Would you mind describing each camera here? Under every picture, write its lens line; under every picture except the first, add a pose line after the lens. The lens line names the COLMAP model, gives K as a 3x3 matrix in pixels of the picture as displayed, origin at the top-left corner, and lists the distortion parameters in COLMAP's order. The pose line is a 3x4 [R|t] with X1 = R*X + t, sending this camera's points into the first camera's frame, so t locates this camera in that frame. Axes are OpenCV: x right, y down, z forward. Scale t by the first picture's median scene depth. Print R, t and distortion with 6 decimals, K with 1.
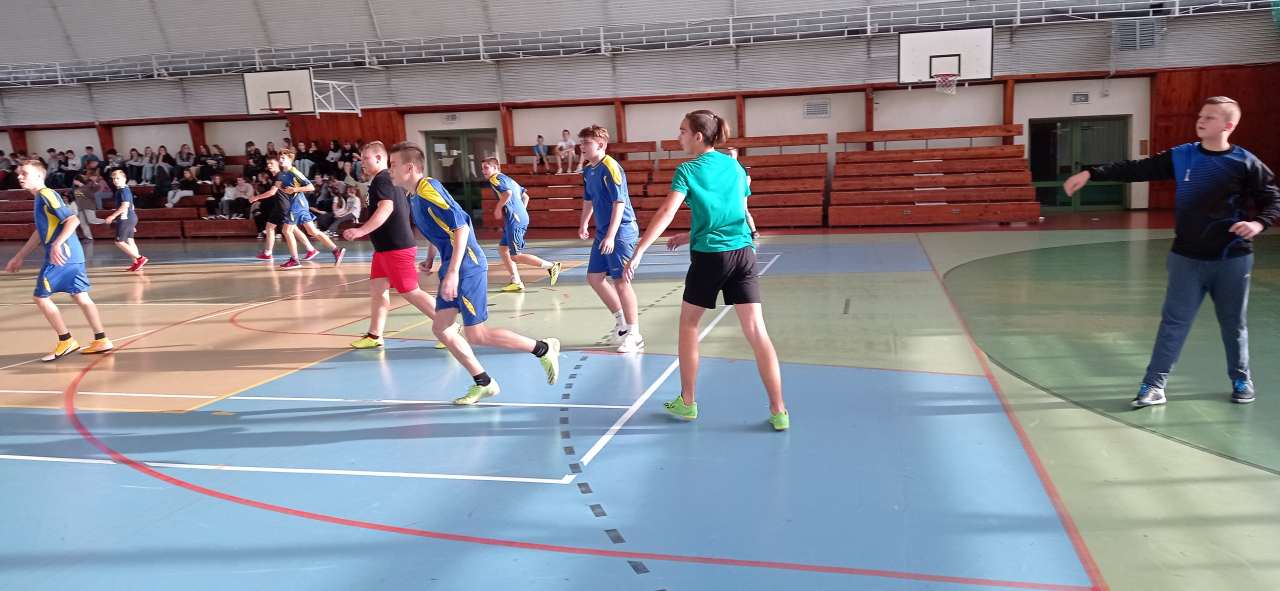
lens RADIAL K [[946.5, 0, 652.8], [0, 946.5, 293.5], [0, 0, 1]] dist [0.113627, -0.191735]
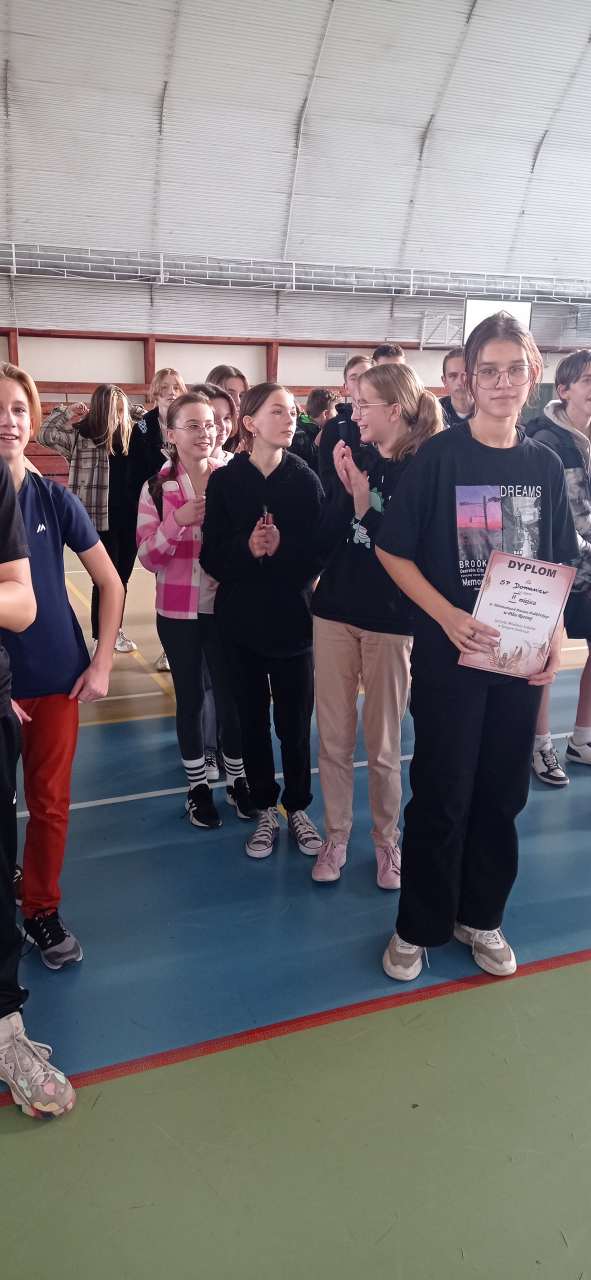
lens RADIAL K [[950.9, 0, 296.1], [0, 950.9, 683.8], [0, 0, 1]] dist [0.098477, -0.157568]
pose [[0.813886, -0.124167, 0.567602, -0.517002], [0.047405, 0.987832, 0.148121, 0.000521], [-0.579087, -0.093647, 0.809869, 0.125113]]
